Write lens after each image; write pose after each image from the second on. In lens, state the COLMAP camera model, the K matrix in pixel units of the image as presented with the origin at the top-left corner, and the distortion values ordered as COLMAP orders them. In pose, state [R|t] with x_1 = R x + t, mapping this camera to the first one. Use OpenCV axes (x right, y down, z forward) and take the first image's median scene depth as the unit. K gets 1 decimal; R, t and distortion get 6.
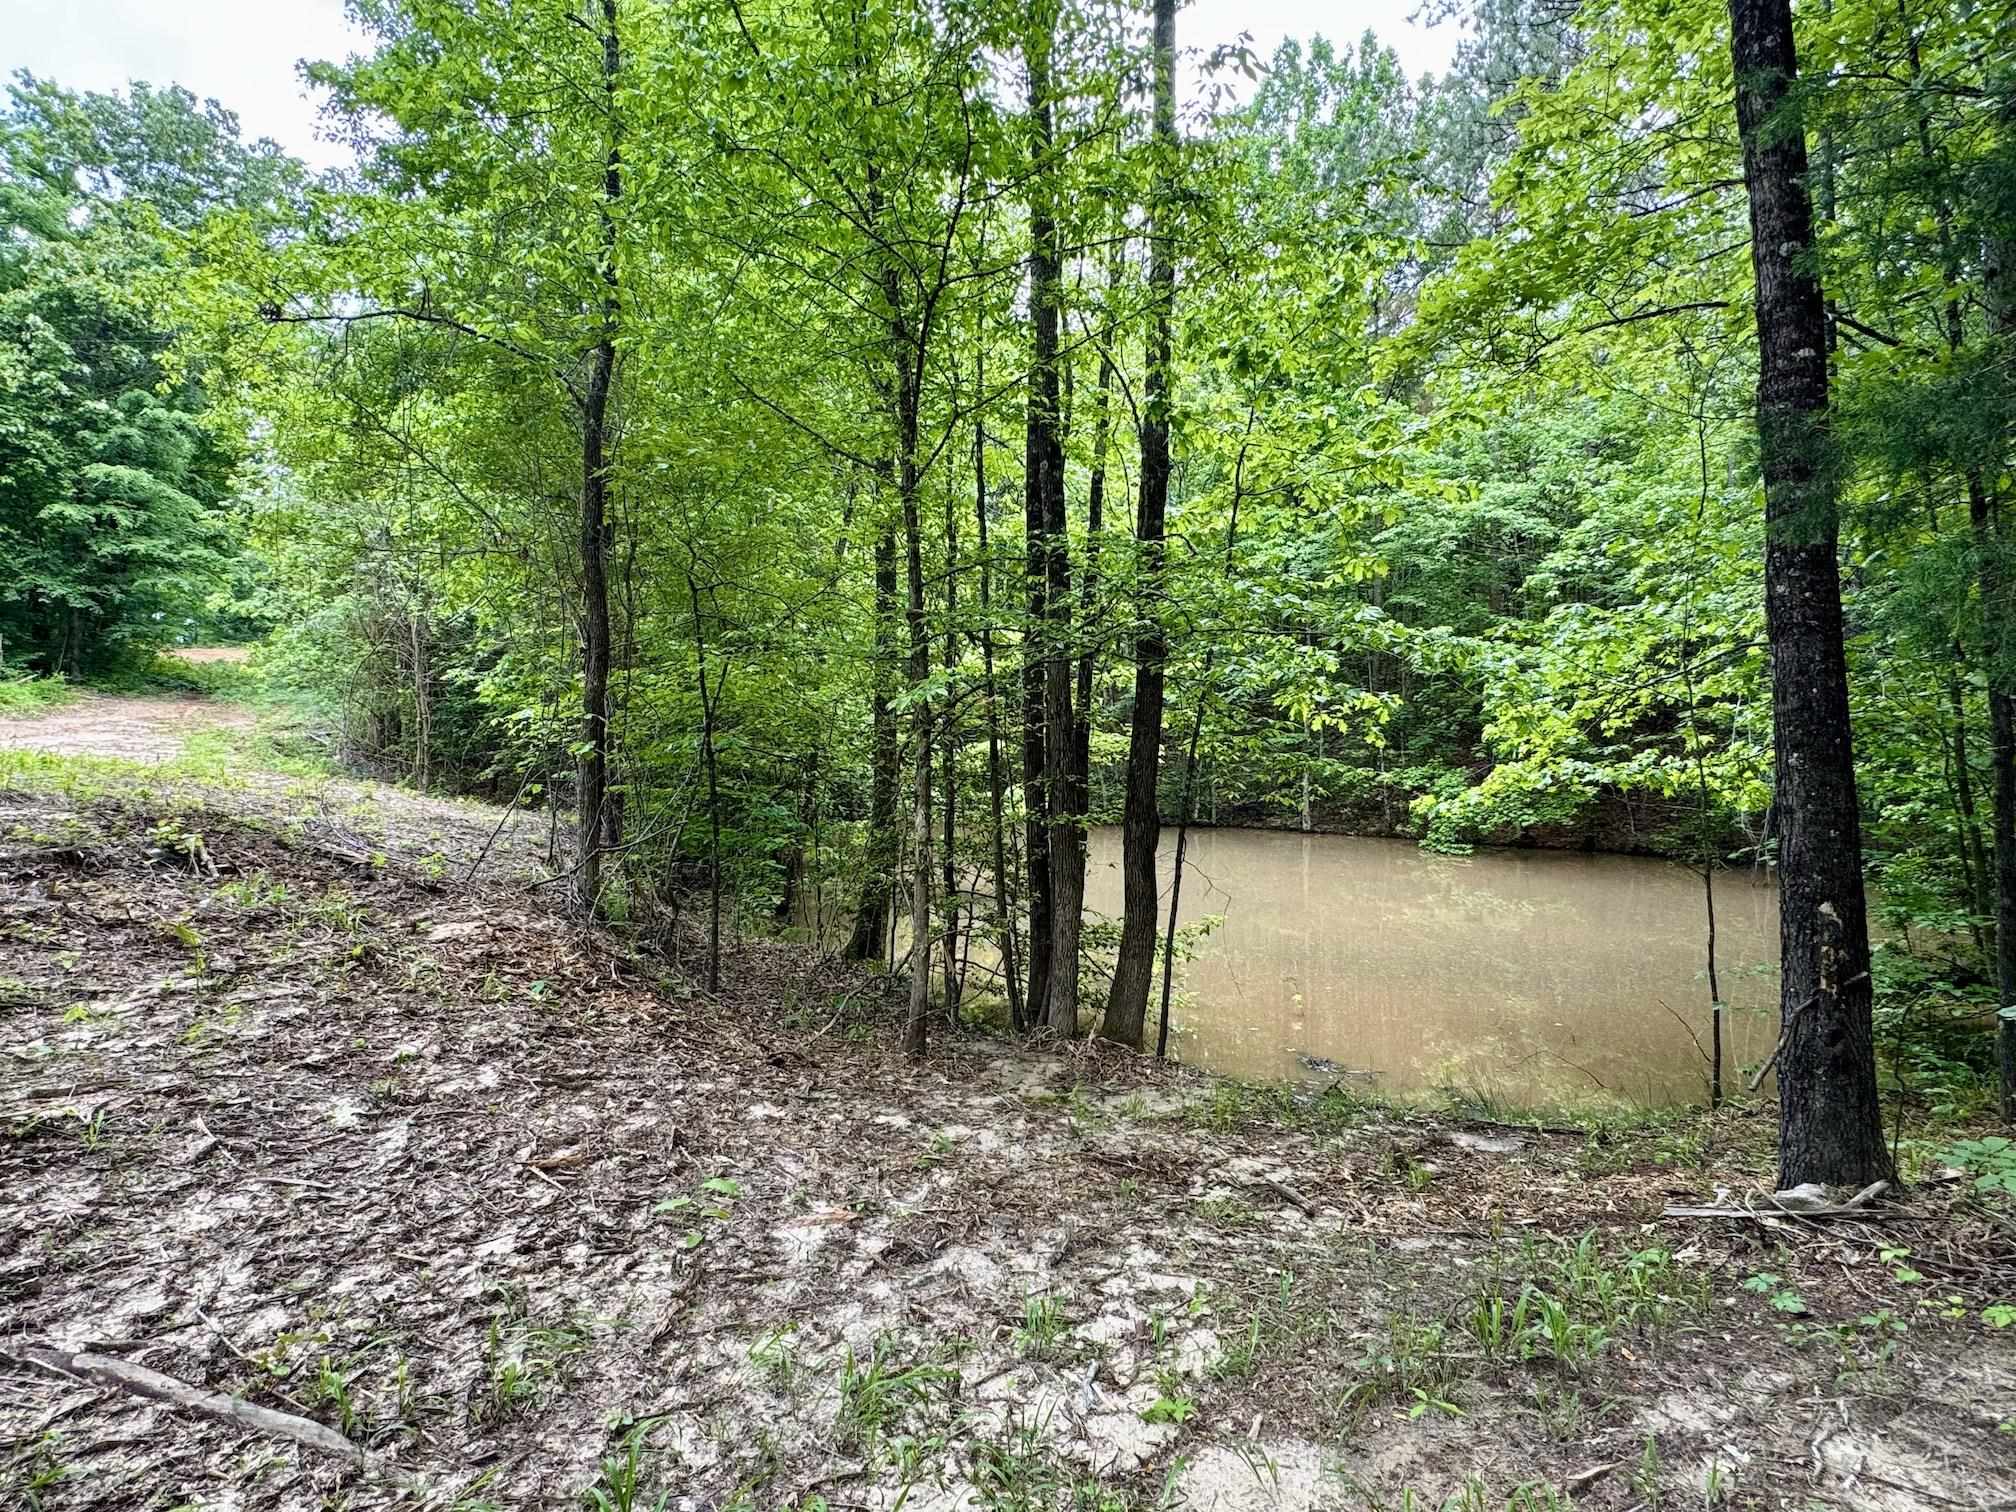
lens RADIAL K [[1056.7, 0, 1009.1], [0, 1056.7, 761.7], [0, 0, 1]] dist [-0.001565, -0.000364]
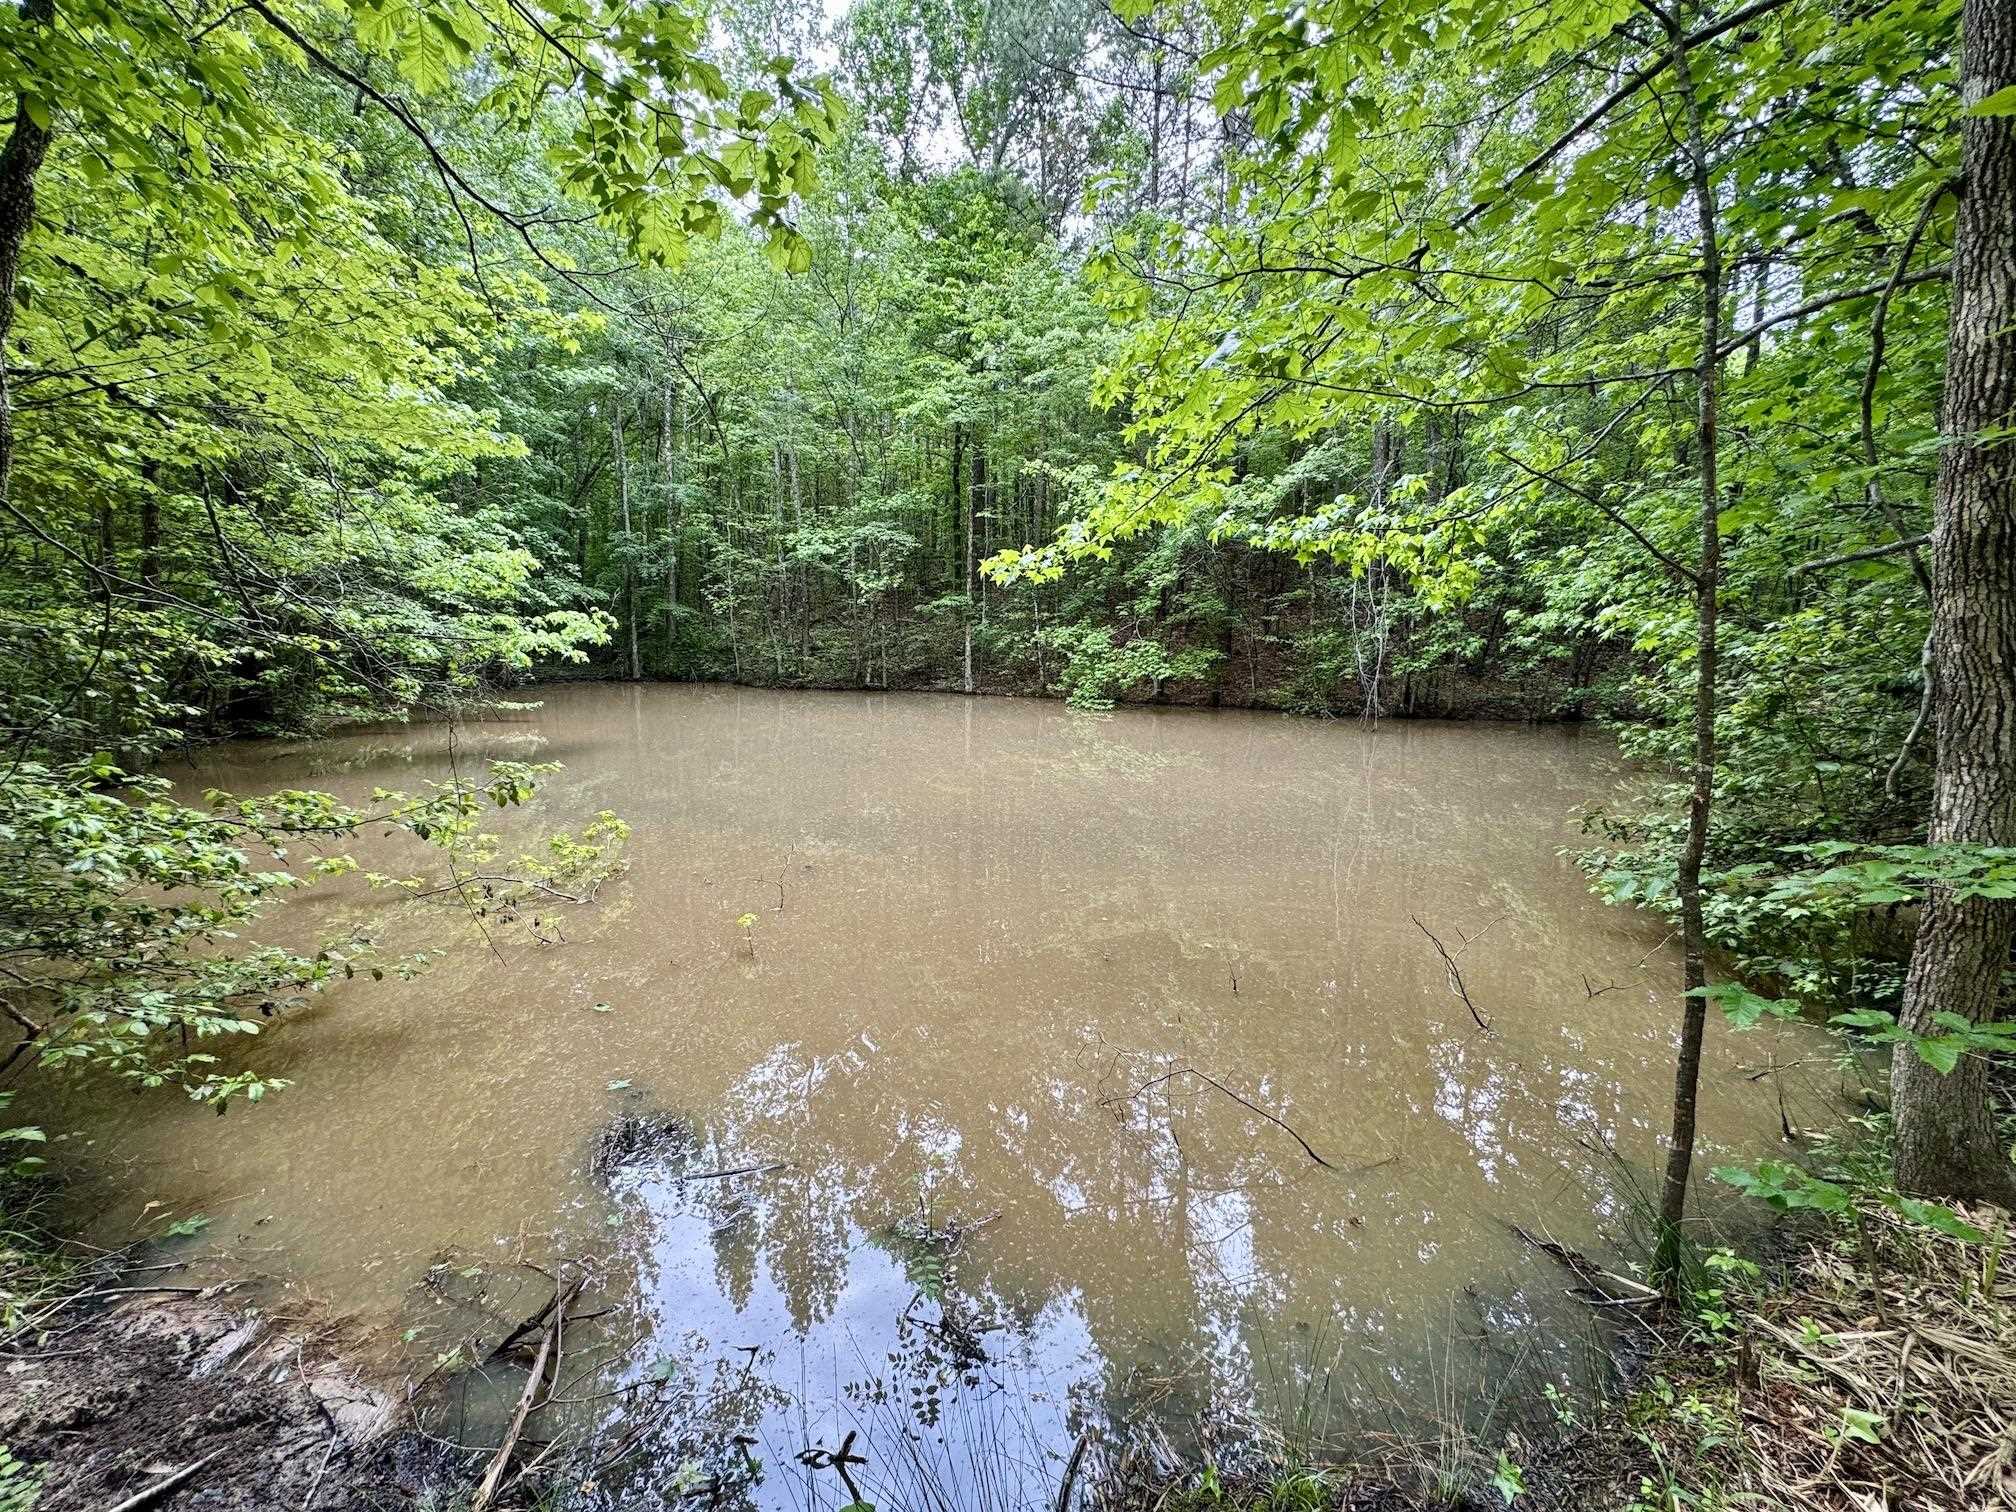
lens RADIAL K [[809.0, 0, 1007.2], [0, 809.0, 754.0], [0, 0, 1]] dist [-0.000143, -0.000004]
pose [[0.964635, -0.019208, 0.262887, 0.126603], [-0.010695, 0.993668, 0.111845, 0.042427], [-0.263370, -0.110702, 0.958322, 0.258788]]
